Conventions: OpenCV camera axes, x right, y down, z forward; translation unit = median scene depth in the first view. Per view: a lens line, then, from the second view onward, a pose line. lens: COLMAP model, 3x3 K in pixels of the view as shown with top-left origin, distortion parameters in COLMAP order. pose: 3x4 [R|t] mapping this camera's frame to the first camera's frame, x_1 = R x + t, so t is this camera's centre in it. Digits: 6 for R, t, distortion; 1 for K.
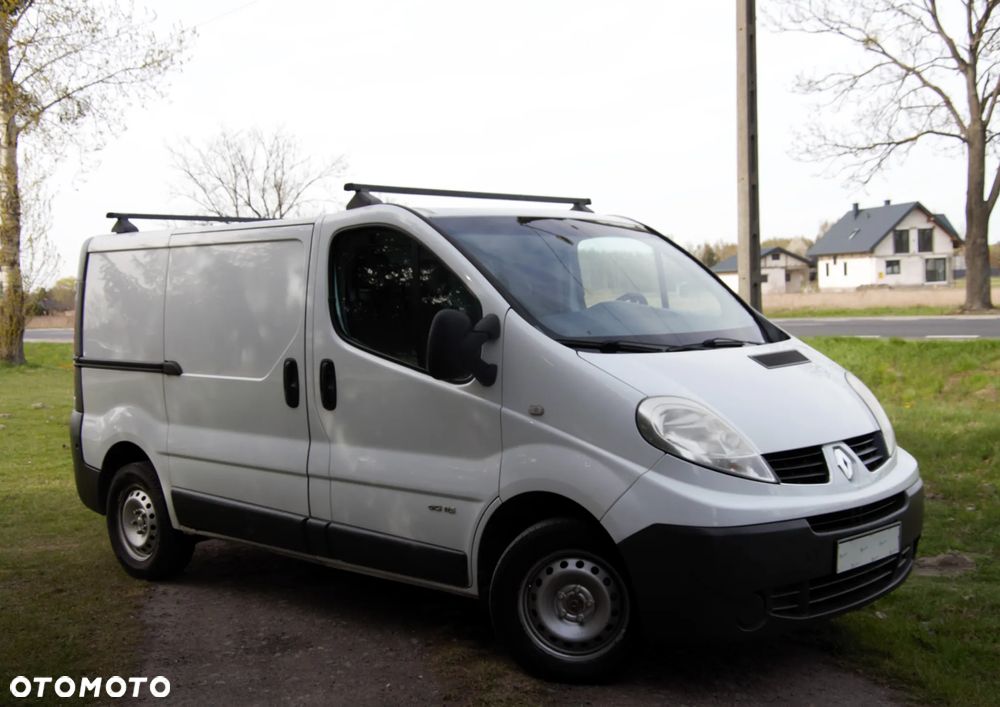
lens RADIAL K [[1186.9, 0, 500.0], [0, 1186.9, 353.5], [0, 0, 1]] dist [-0.015541, 0.250918]
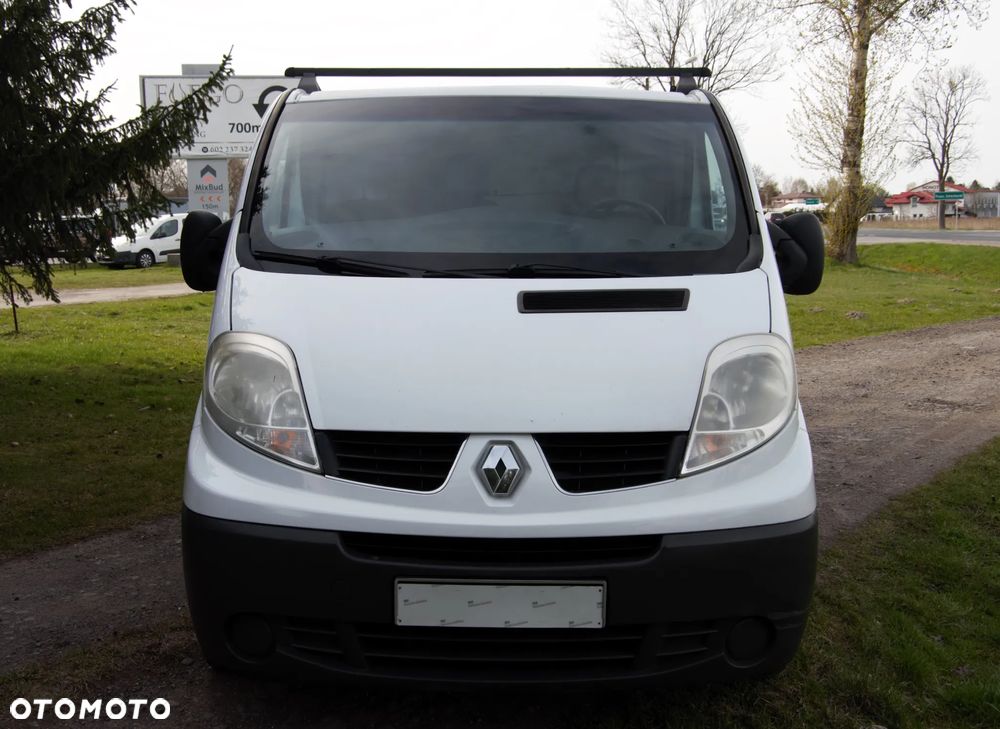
lens RADIAL K [[1134.2, 0, 500.0], [0, 1134.2, 364.5], [0, 0, 1]] dist [0.061727, 0.010837]
pose [[0.700840, 0.120332, -0.703096, 0.619876], [-0.051795, 0.991651, 0.118087, -0.030919], [0.711436, -0.046343, 0.701221, 0.495417]]
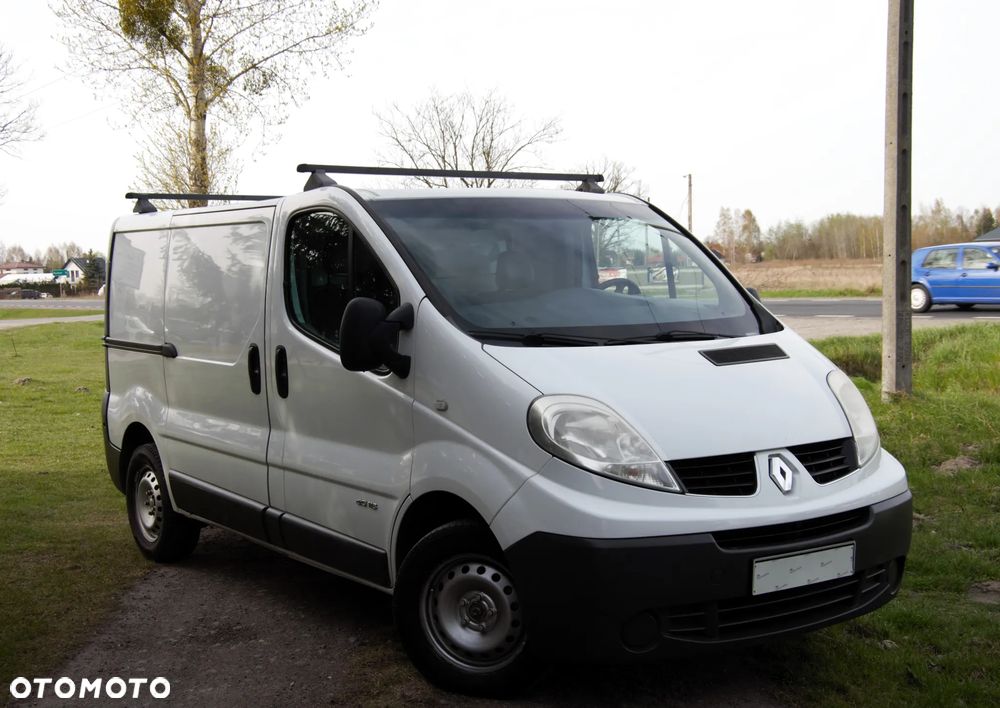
lens RADIAL K [[1259.7, 0, 479.6], [0, 1259.7, 353.6], [0, 0, 1]] dist [0.013302, 0.265256]
pose [[0.980132, 0.018337, -0.197497, 0.219292], [-0.014427, 0.999671, 0.021219, -0.013093], [0.197821, -0.017949, 0.980074, 0.017883]]
